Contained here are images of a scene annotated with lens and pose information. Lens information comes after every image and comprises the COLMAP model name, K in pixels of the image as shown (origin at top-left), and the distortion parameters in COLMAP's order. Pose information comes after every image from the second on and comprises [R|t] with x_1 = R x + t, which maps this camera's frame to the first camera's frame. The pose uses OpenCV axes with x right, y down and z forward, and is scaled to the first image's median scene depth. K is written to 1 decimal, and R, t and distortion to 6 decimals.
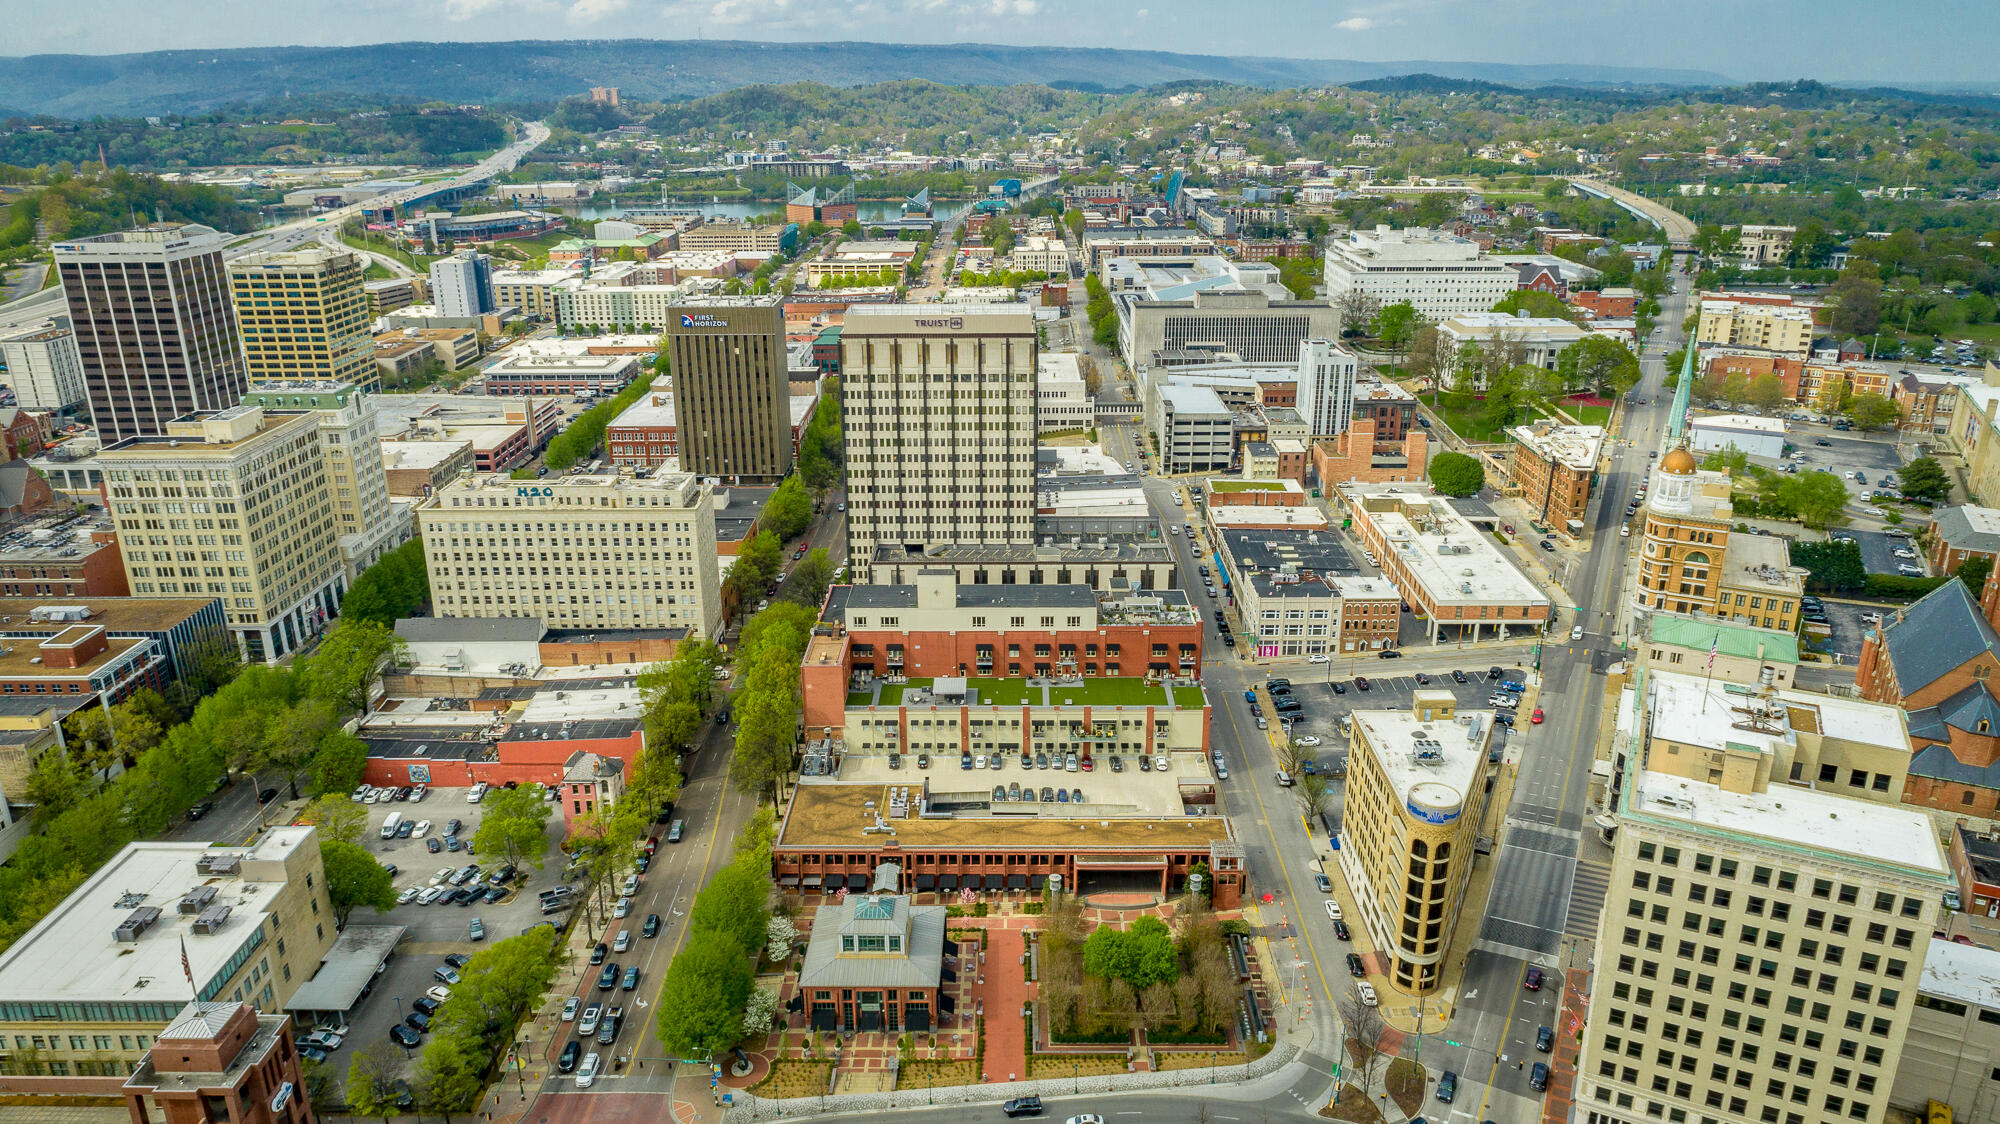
lens RADIAL K [[1353.6, 0, 999.9], [0, 1353.6, 560.7], [0, 0, 1]] dist [-0.015083, 0.013509]
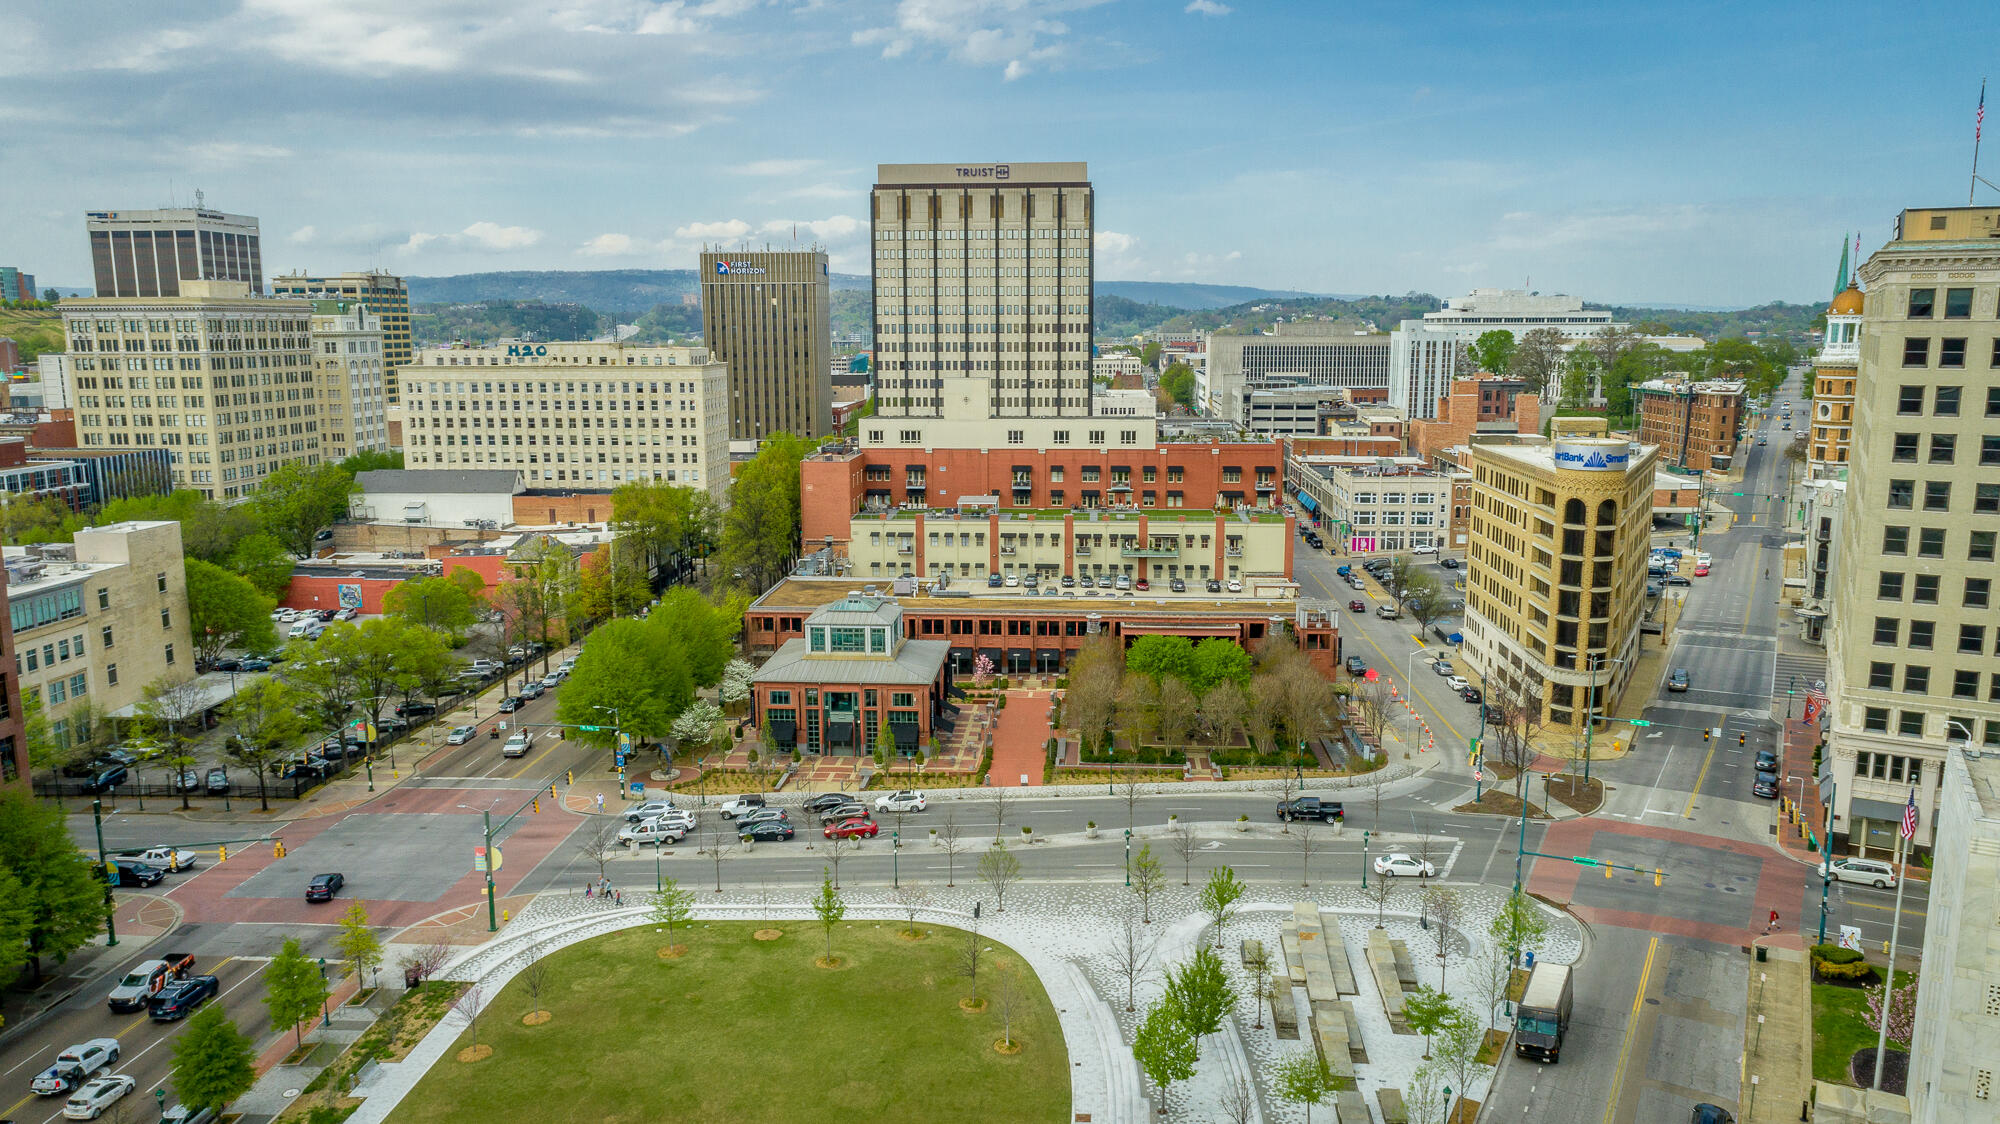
lens RADIAL K [[1381.1, 0, 1000.0], [0, 1381.1, 563.7], [0, 0, 1]] dist [-0.010558, 0.006520]
pose [[0.998199, 0.012607, -0.058644, 0.024397], [-0.022249, 0.985740, -0.166800, 0.248211], [0.055704, 0.167805, 0.984245, 0.153814]]
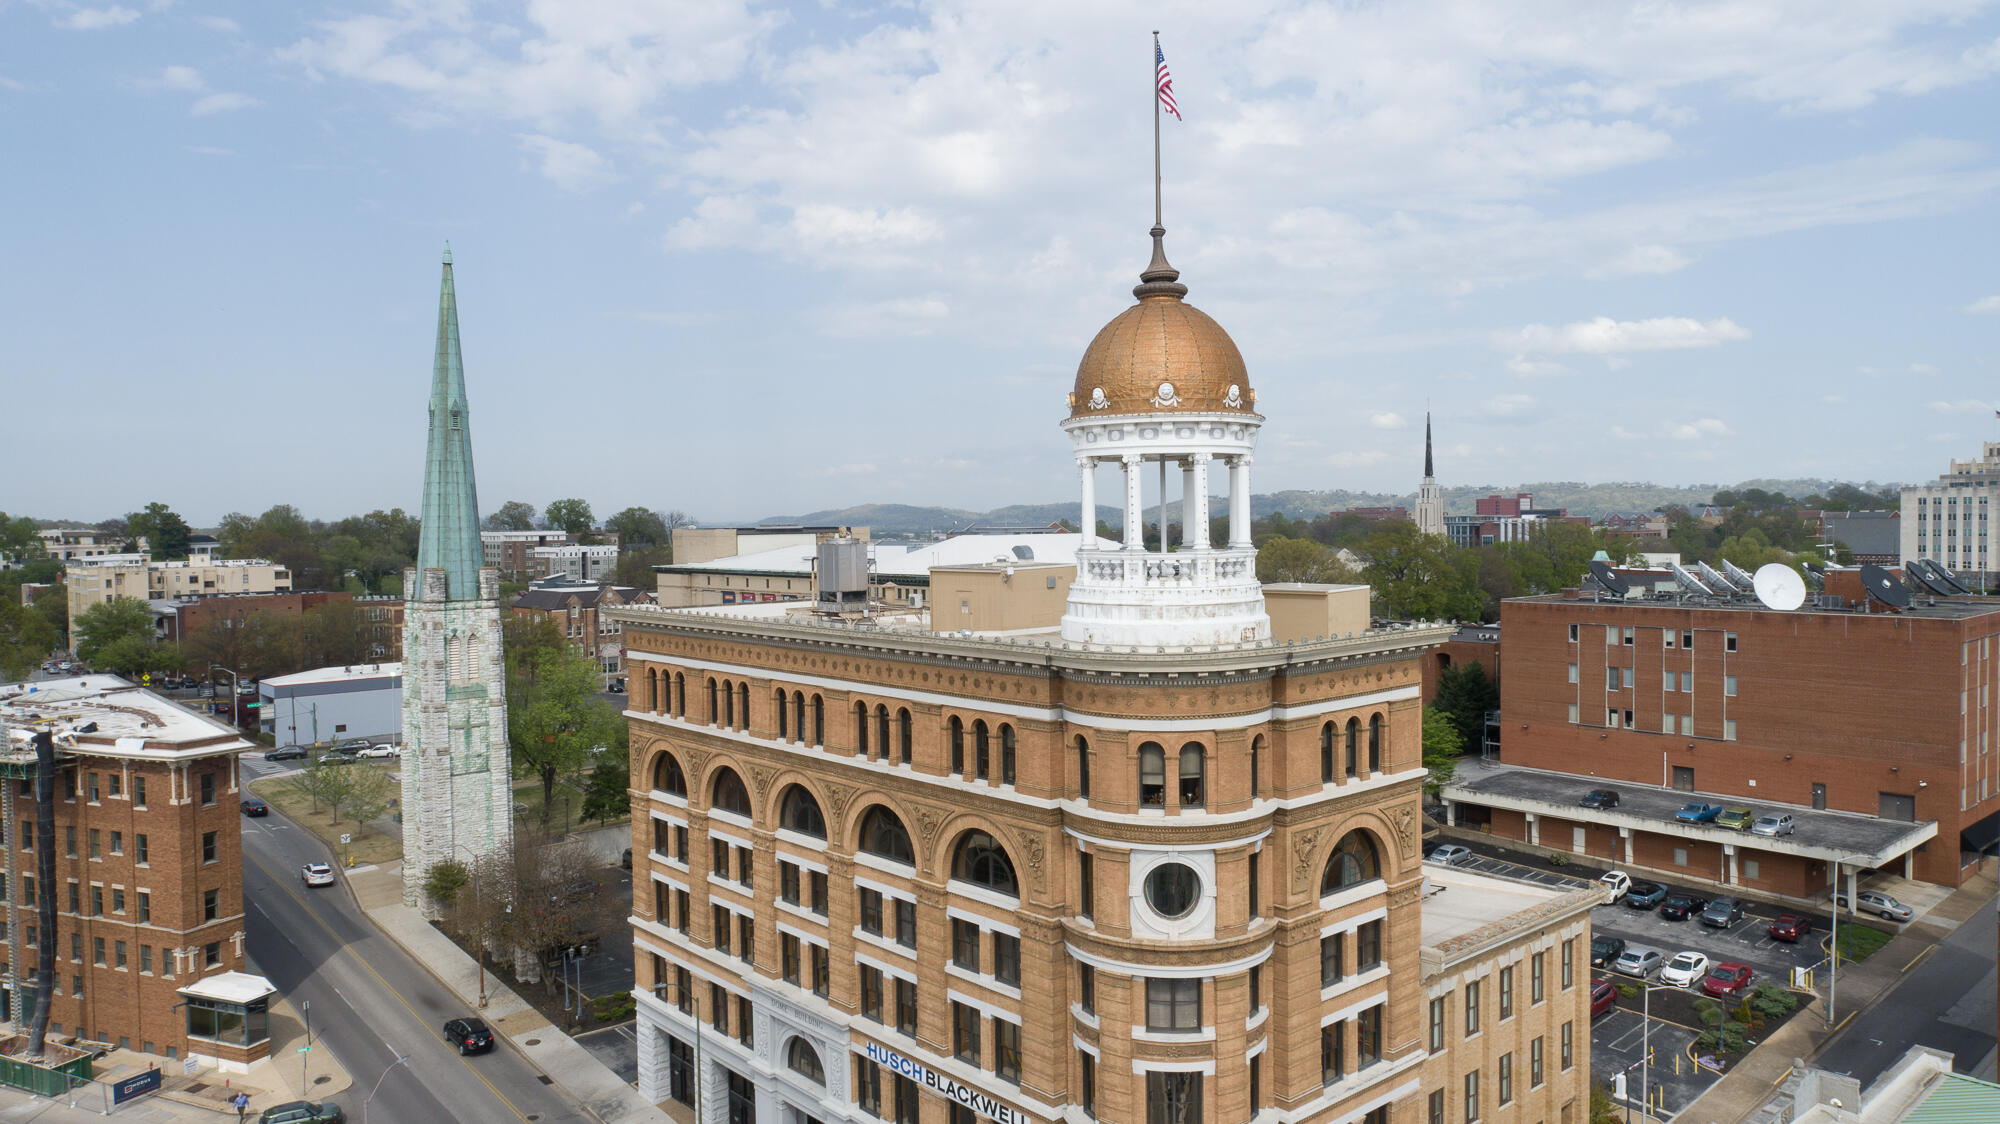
lens RADIAL K [[1353.6, 0, 999.9], [0, 1353.6, 560.7], [0, 0, 1]] dist [-0.015083, 0.013509]
pose [[0.377602, -0.028905, 0.925517, 0.336320], [0.320590, 0.941776, -0.101385, -0.039005], [-0.868699, 0.334995, 0.364883, 0.985418]]
